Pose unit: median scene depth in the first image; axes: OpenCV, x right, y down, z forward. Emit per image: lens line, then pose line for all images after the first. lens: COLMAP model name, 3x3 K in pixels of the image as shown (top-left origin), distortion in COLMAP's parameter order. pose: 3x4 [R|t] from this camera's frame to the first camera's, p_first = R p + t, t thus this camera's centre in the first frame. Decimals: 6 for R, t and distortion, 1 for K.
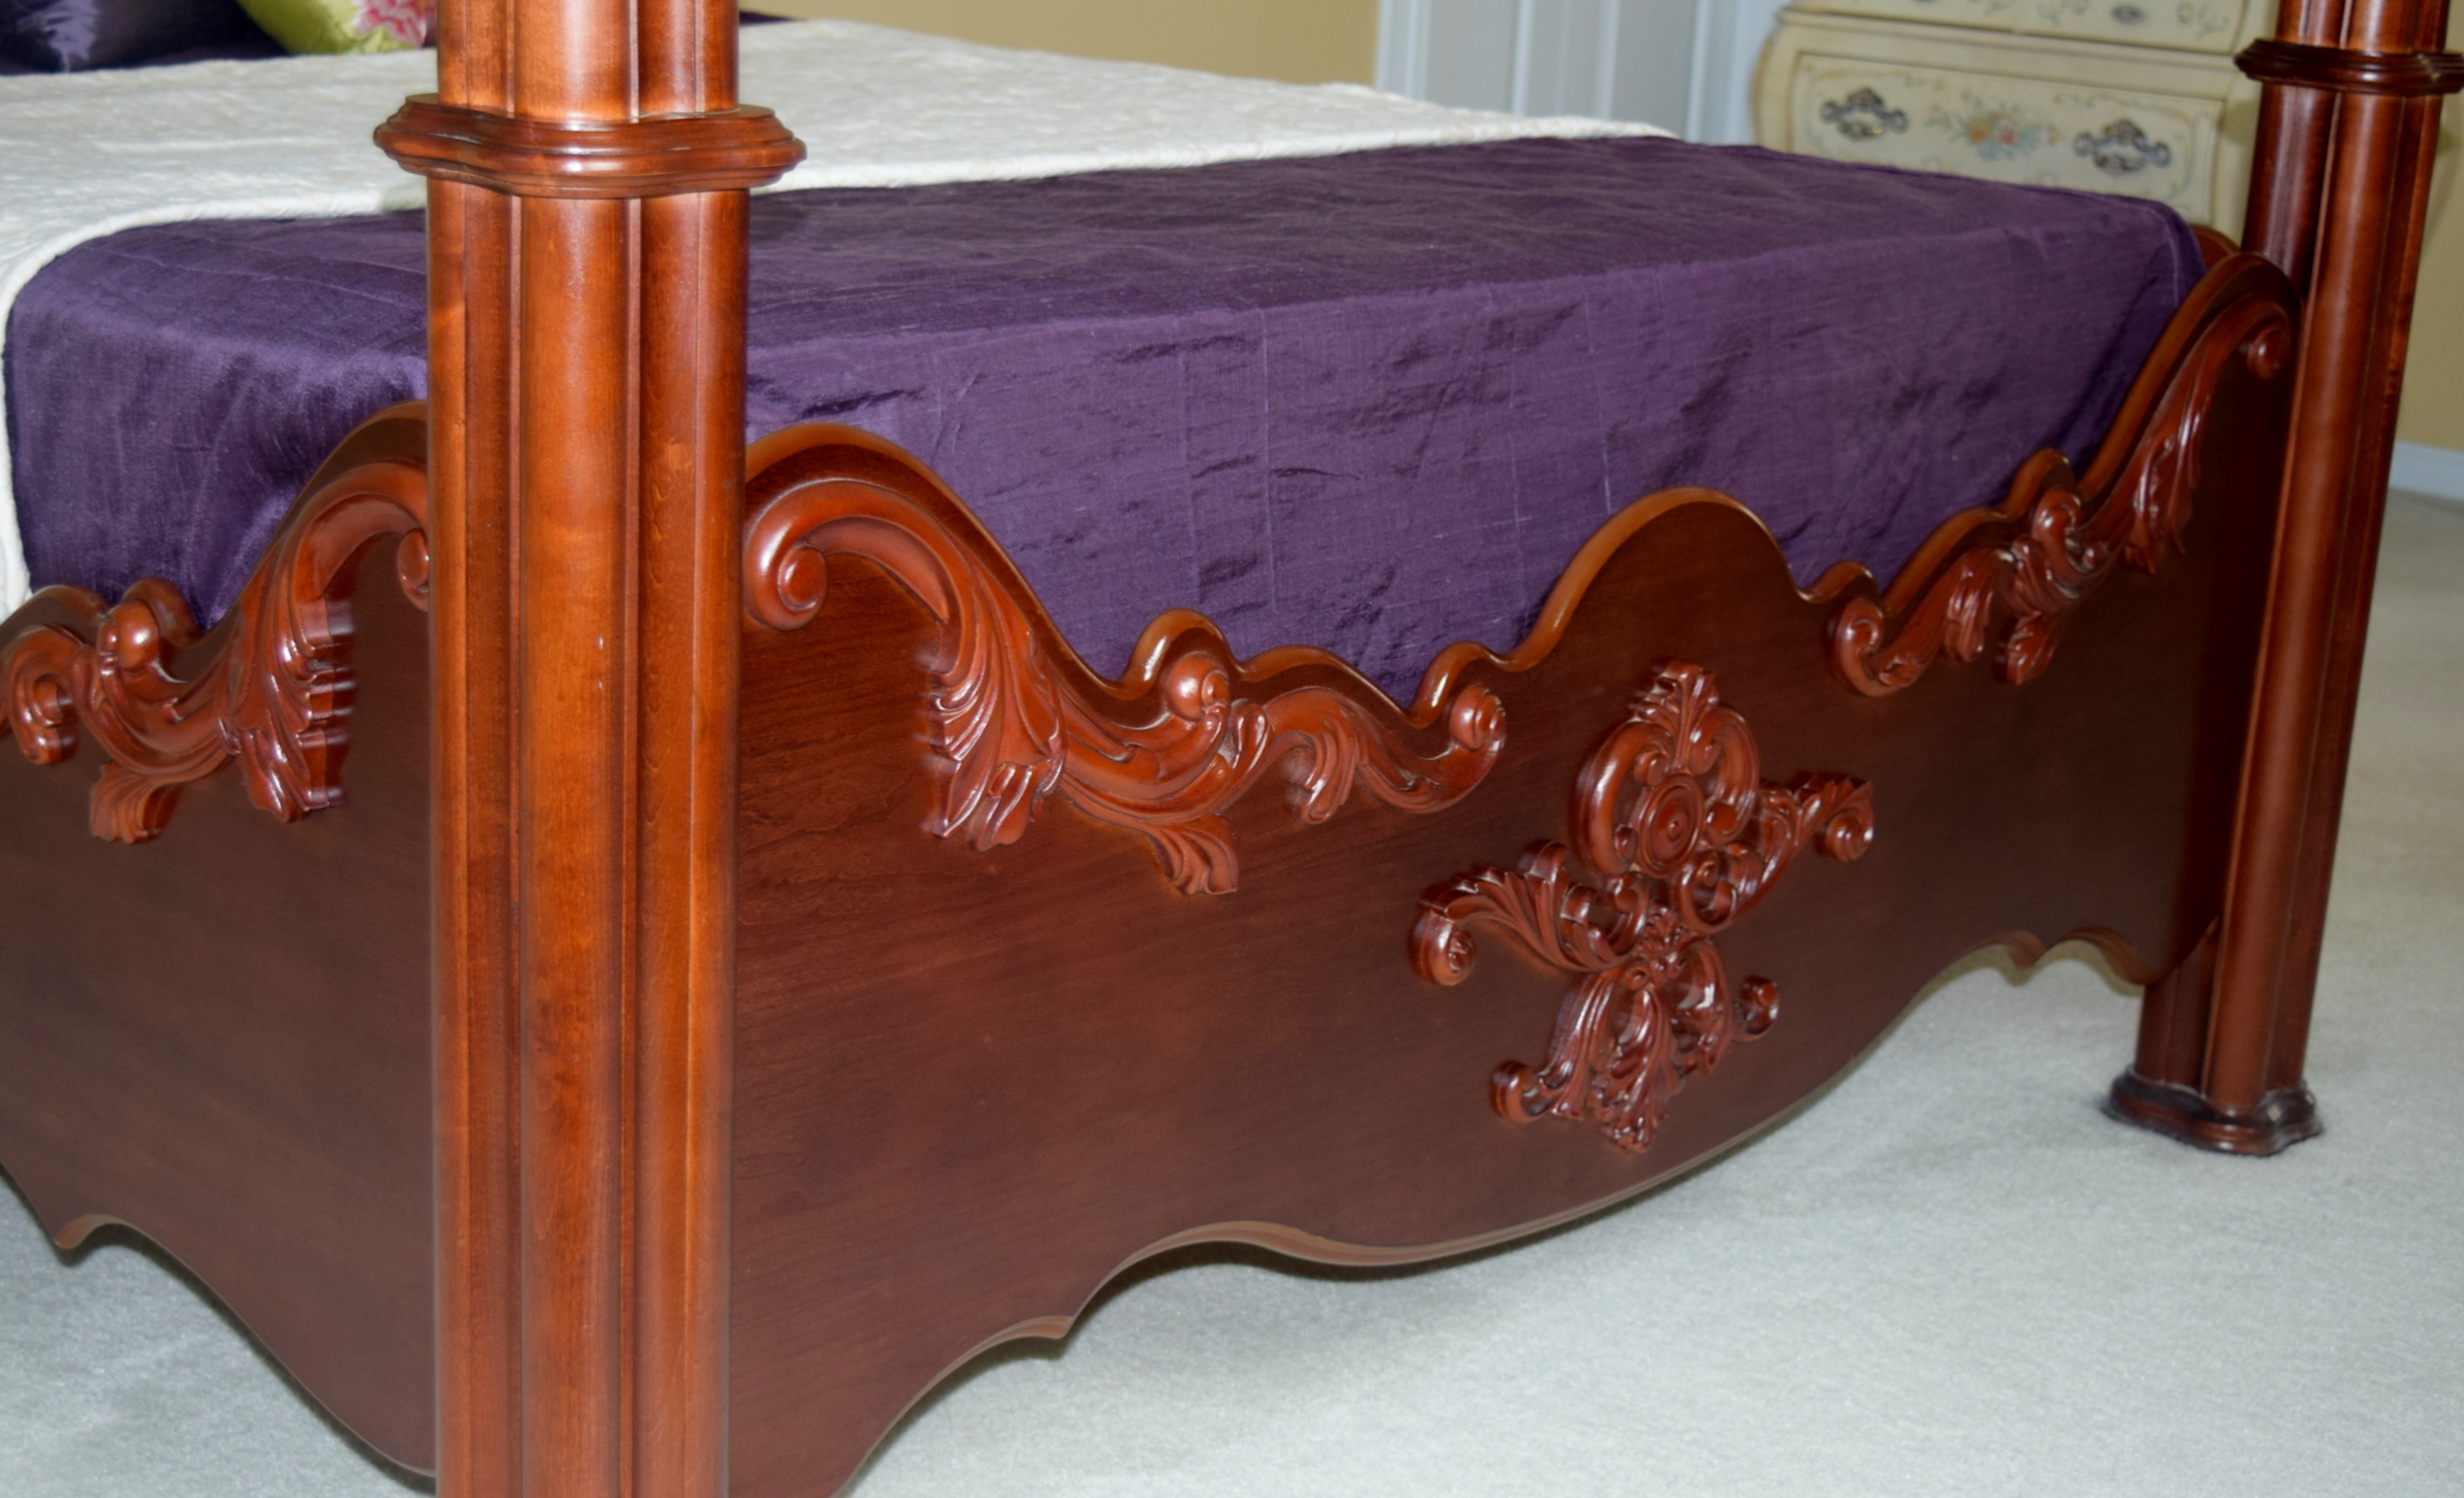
lens RADIAL K [[3569.6, 0, 1232.0], [0, 3569.6, 749.0], [0, 0, 1]] dist [-0.028287, -0.037949]
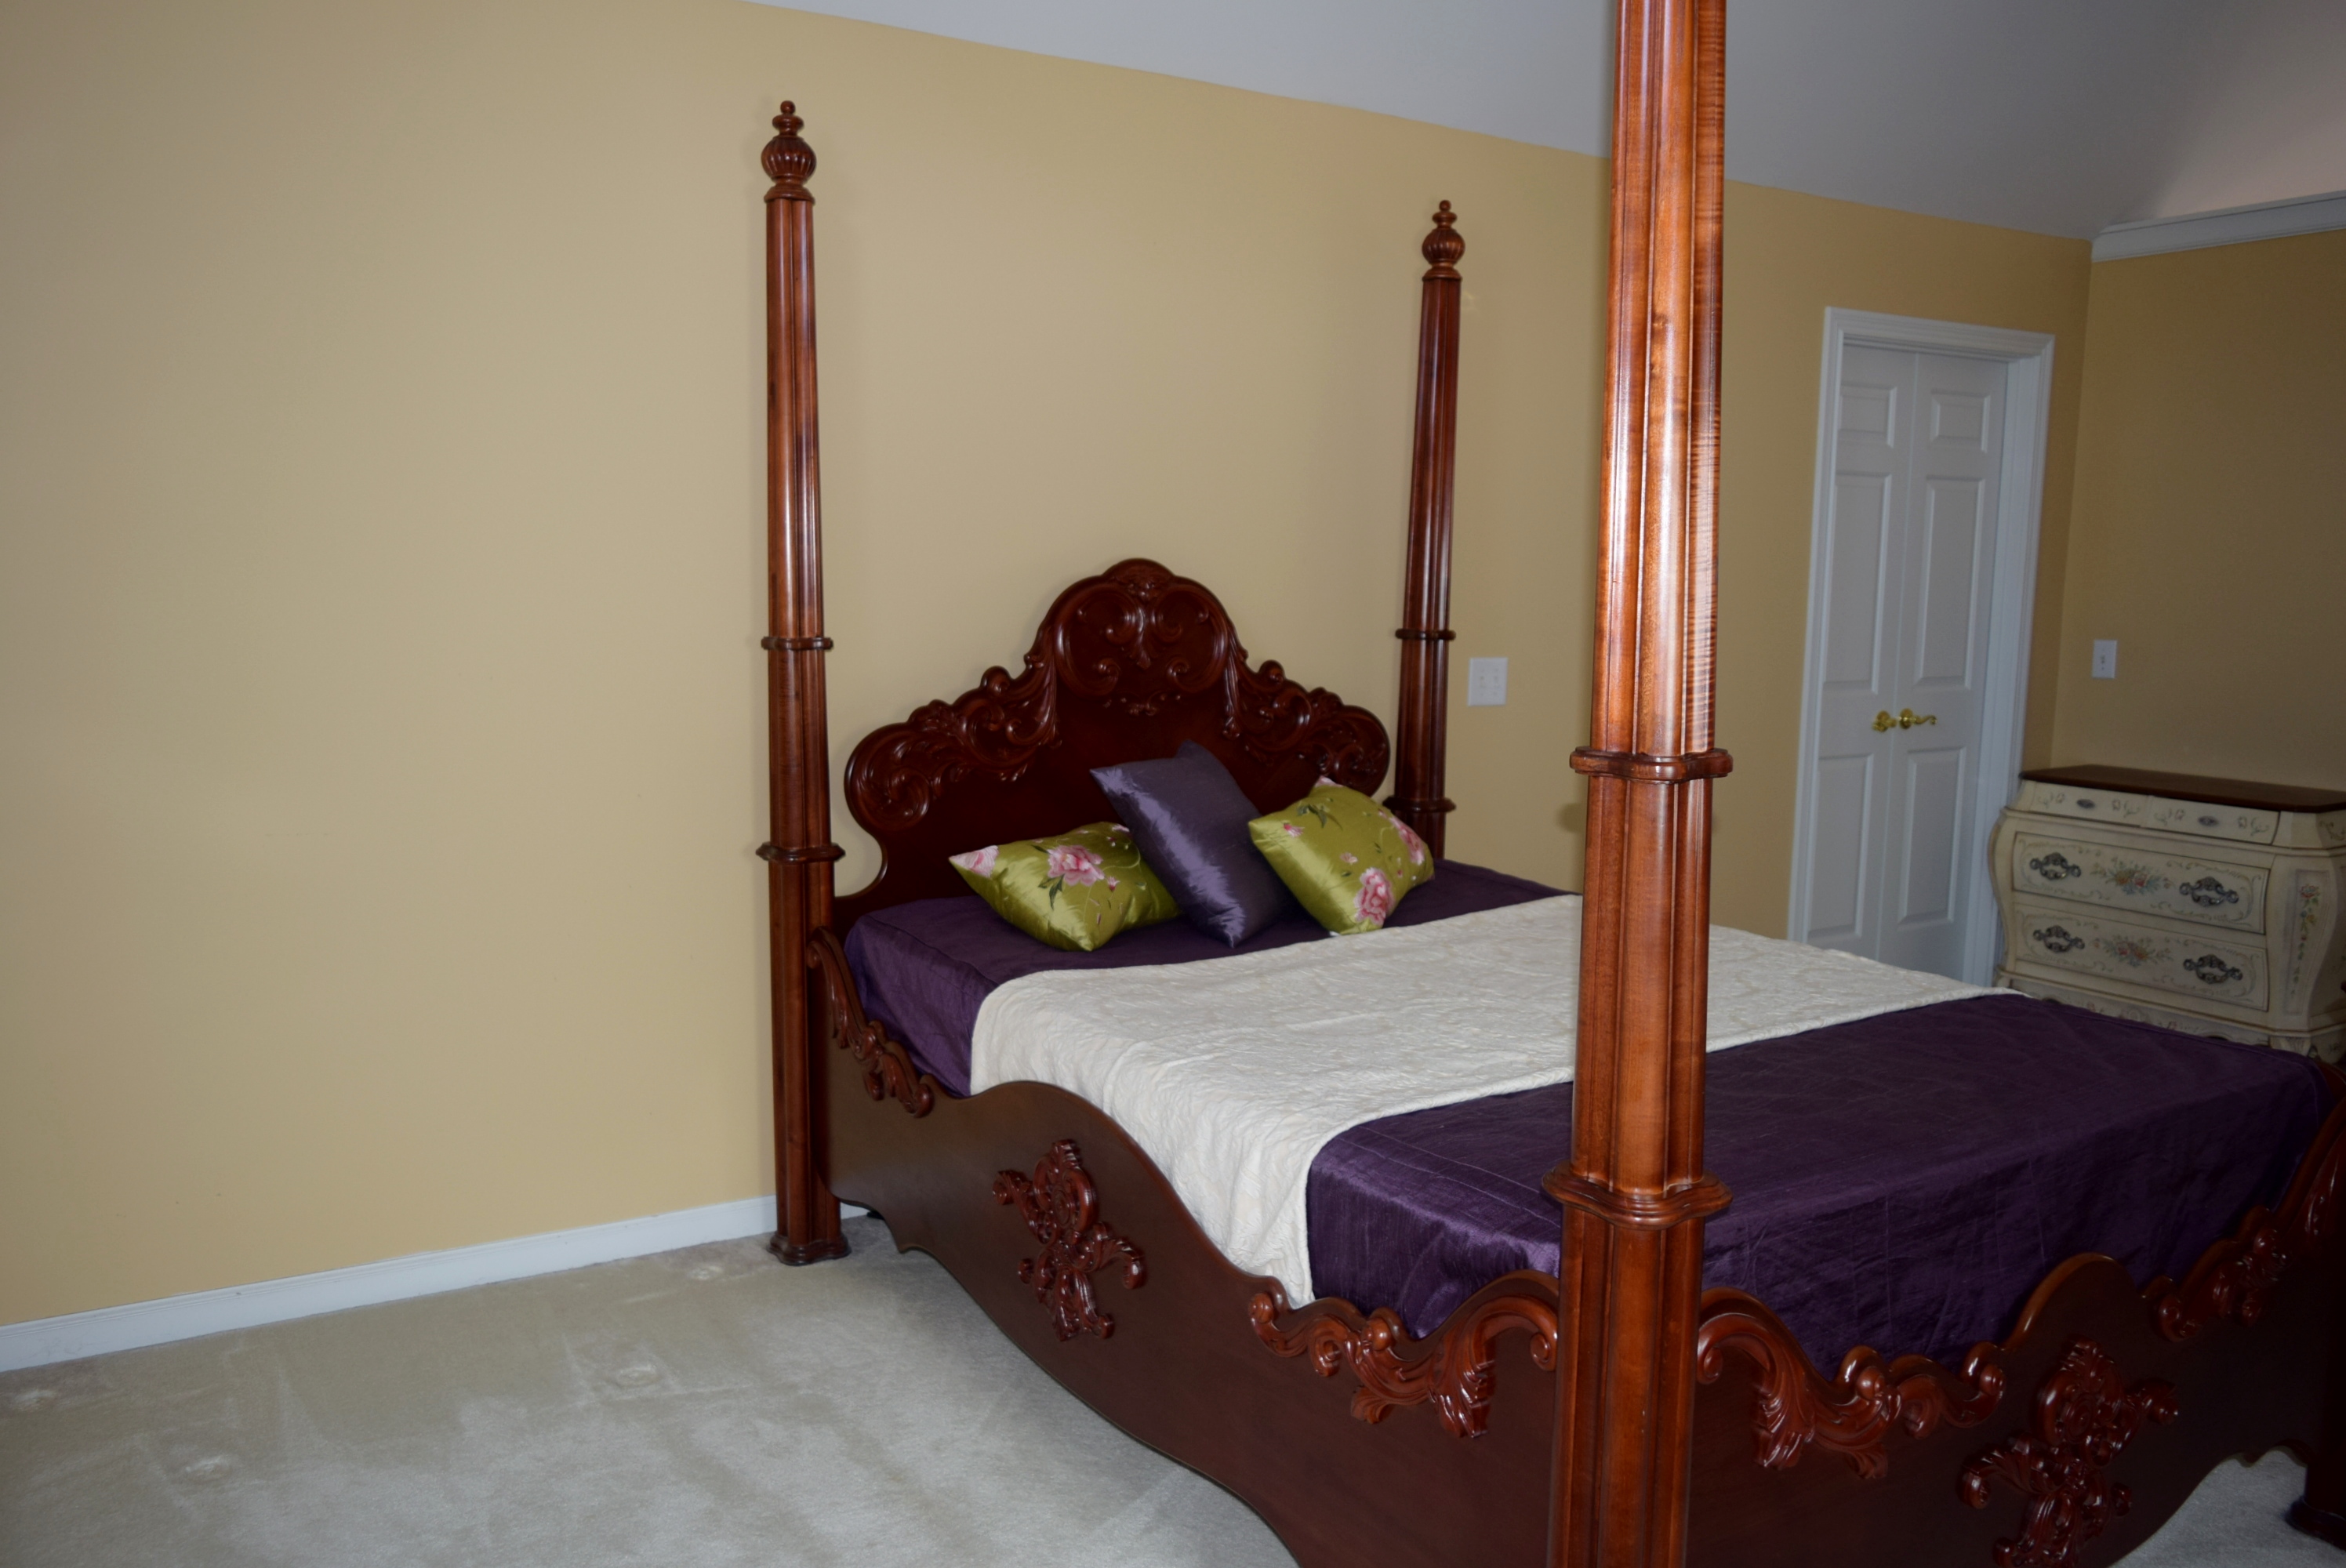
lens RADIAL K [[1851.3, 0, 1173.0], [0, 1851.3, 784.0], [0, 0, 1]] dist [-0.004728, 0.000777]
pose [[0.972871, -0.008391, -0.231196, -0.135689], [-0.024714, 0.989854, -0.139922, -0.179035], [0.230025, 0.141840, 0.962793, -0.185119]]
